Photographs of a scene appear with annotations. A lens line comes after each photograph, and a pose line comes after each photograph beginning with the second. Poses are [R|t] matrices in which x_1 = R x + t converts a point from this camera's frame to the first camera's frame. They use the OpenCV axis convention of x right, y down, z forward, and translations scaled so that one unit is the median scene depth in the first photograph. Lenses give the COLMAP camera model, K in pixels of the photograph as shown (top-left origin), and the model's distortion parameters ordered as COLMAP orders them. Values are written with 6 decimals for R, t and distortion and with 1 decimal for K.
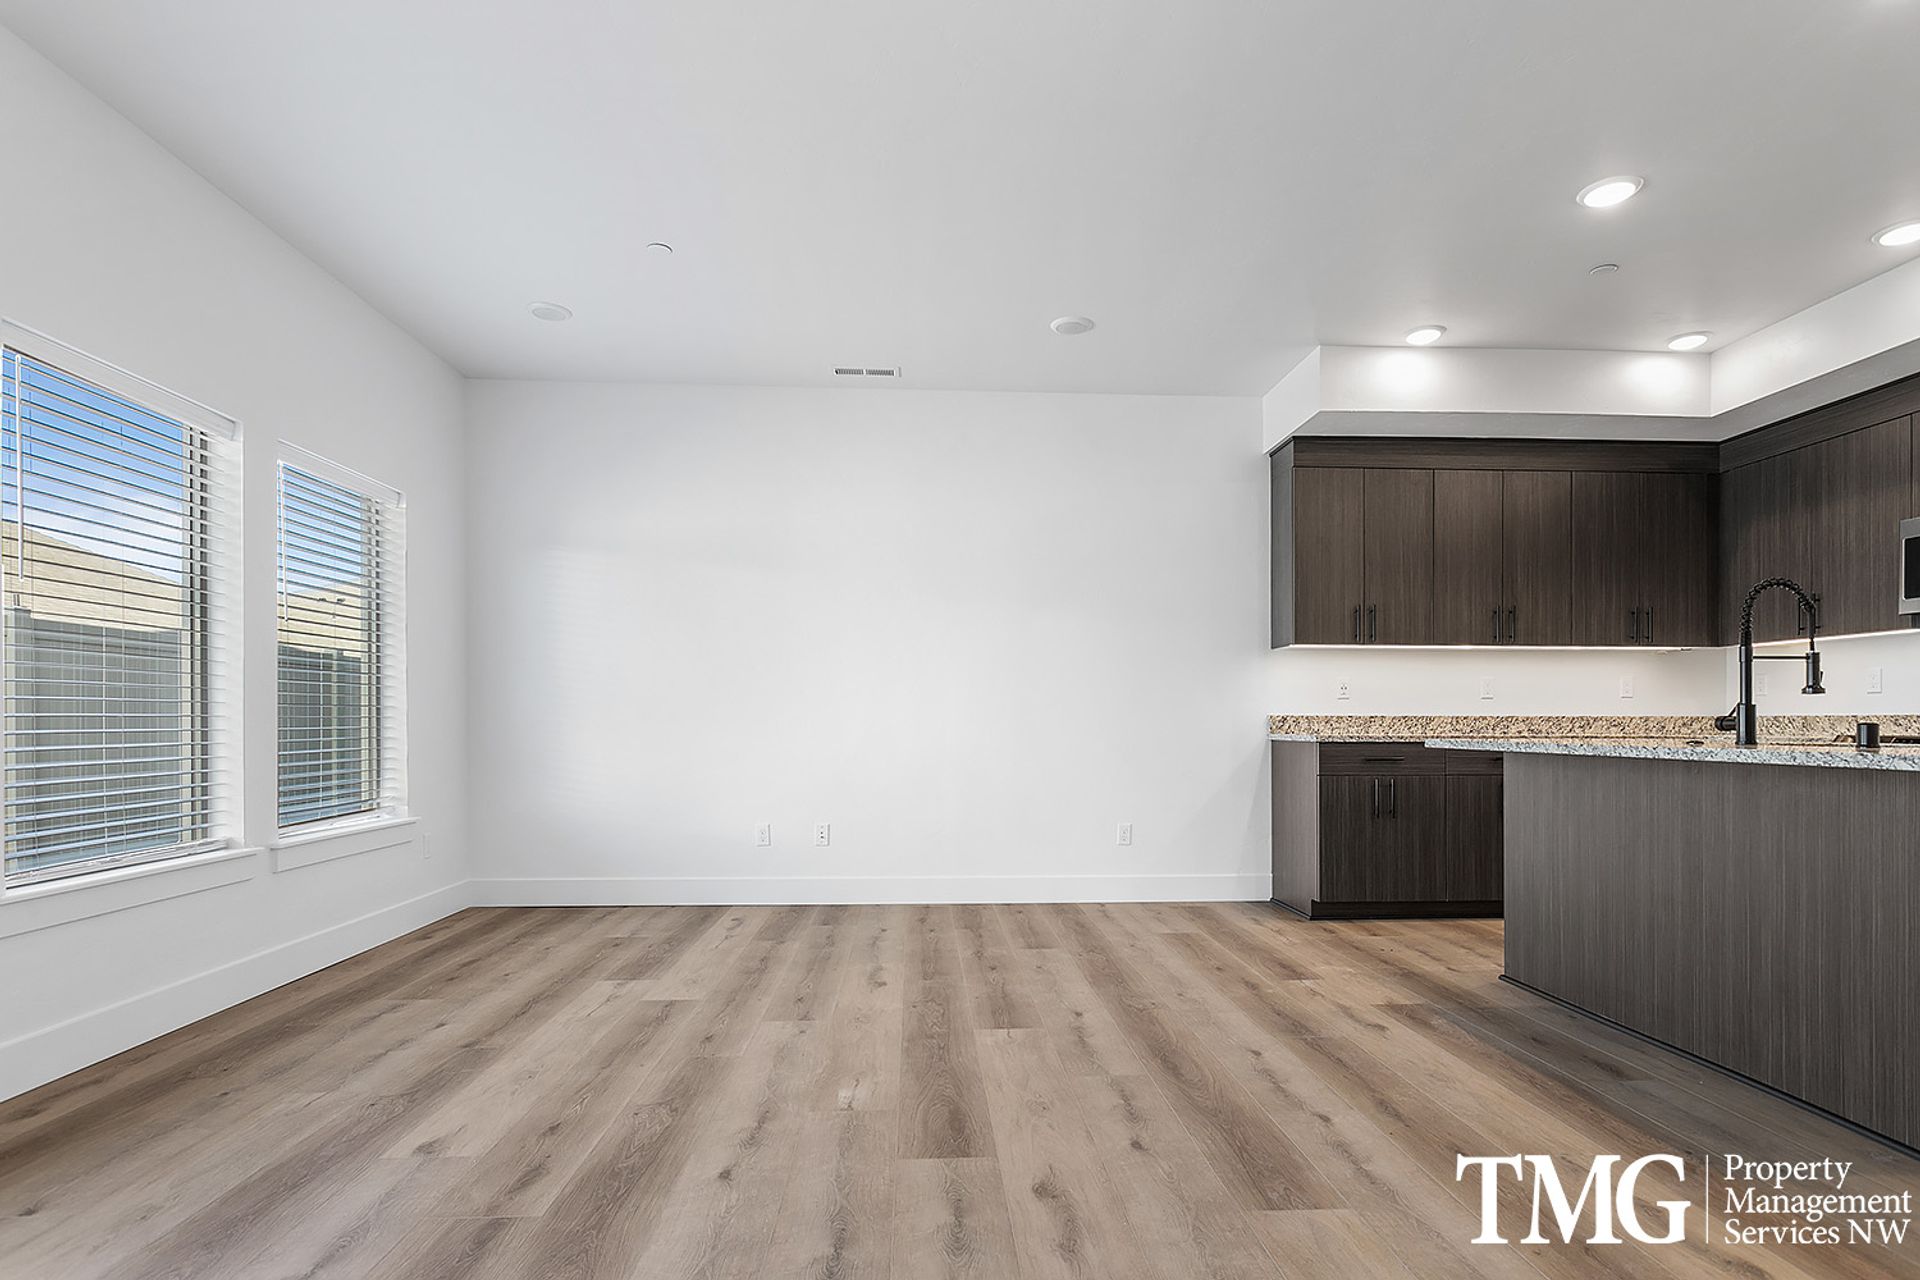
lens RADIAL K [[981.5, 0, 969.6], [0, 981.5, 726.6], [0, 0, 1]] dist [0.005894, -0.000087]
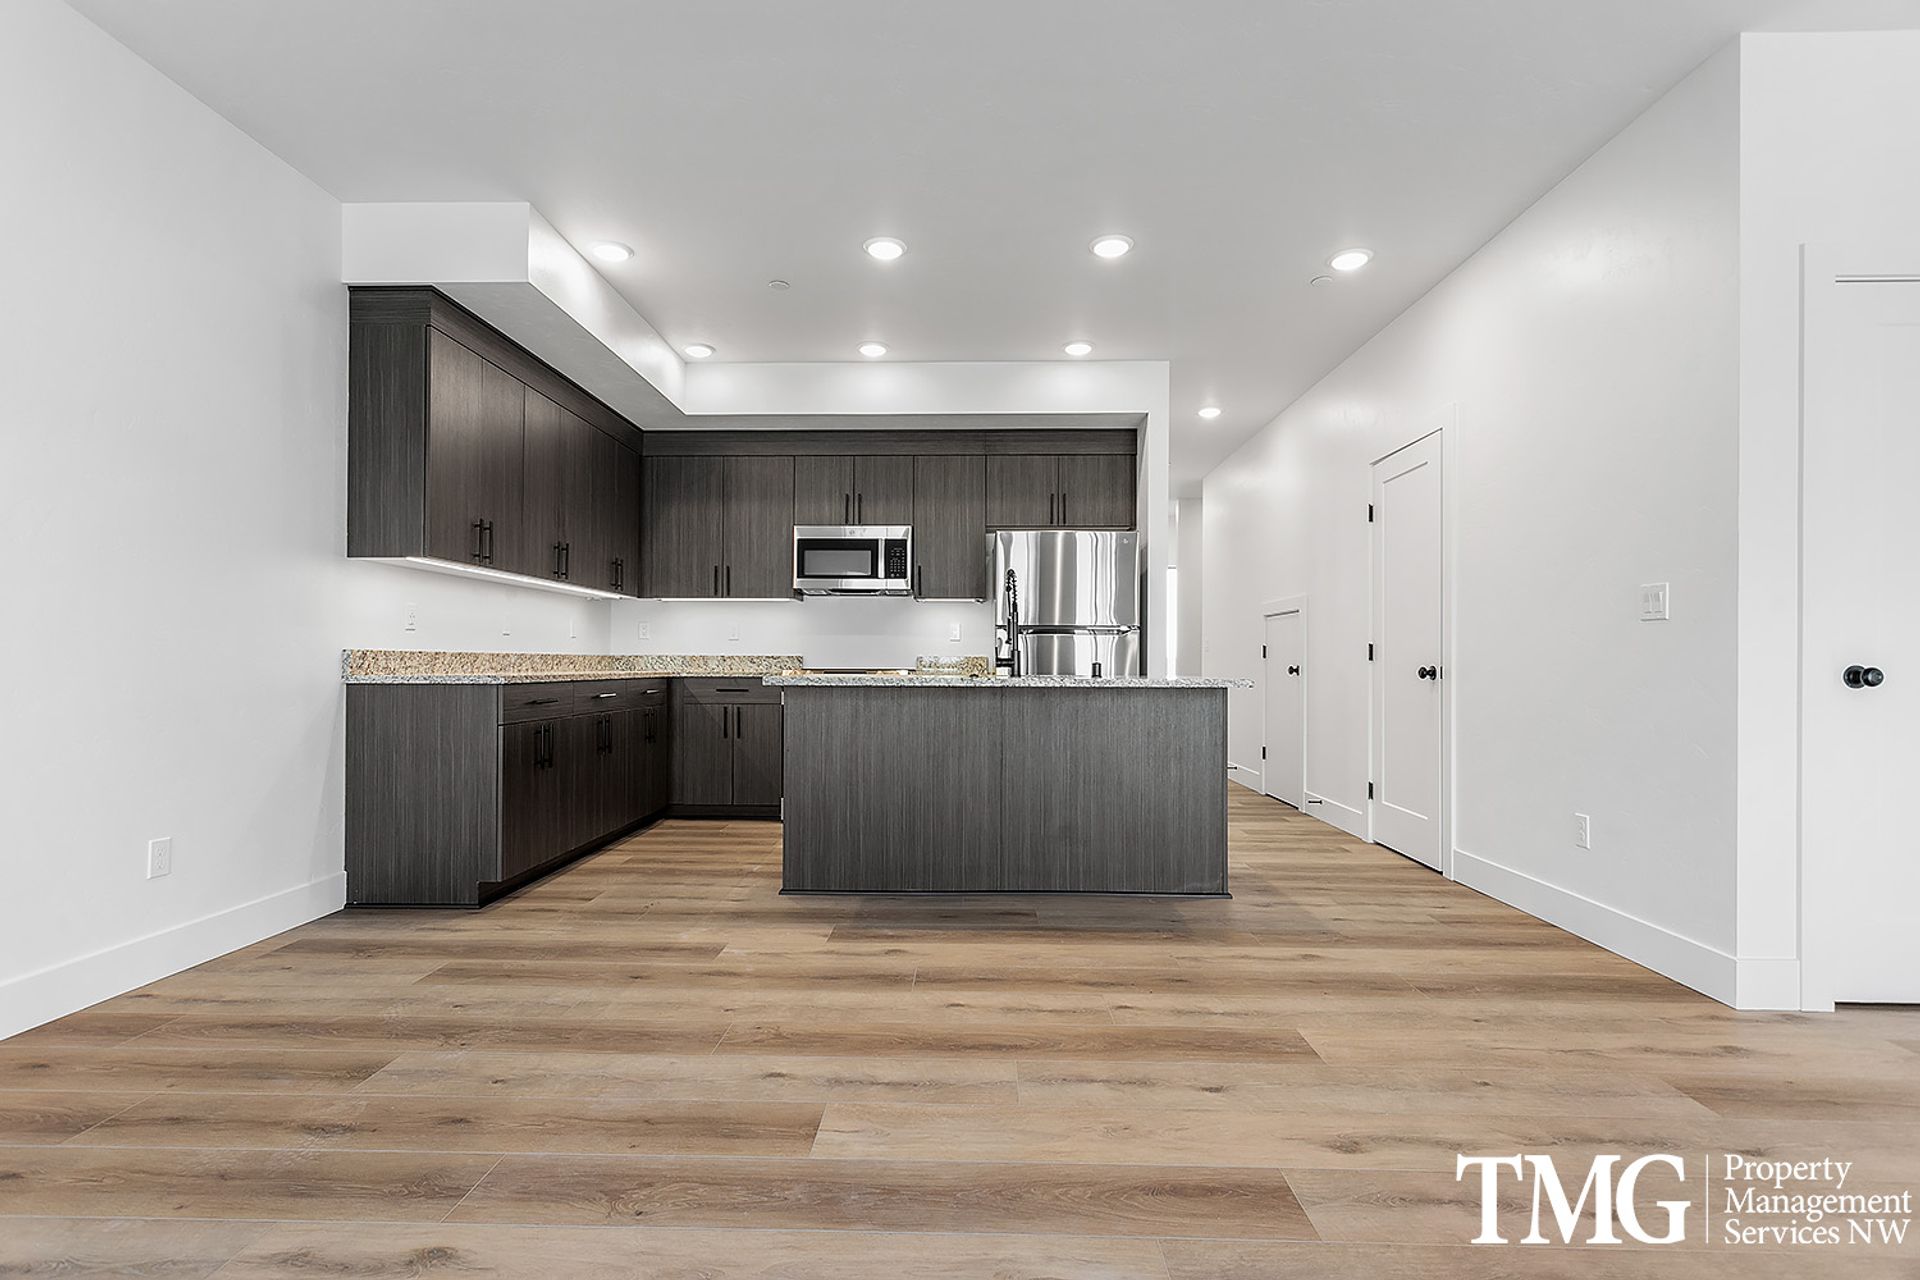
lens RADIAL K [[925.4, 0, 954.4], [0, 925.4, 650.7], [0, 0, 1]] dist [0.004189, 0.000112]
pose [[0.083431, 0.012718, 0.996432, -0.459630], [0.000590, 0.999918, -0.012811, -0.002044], [-0.996513, 0.001656, 0.083417, 0.690588]]
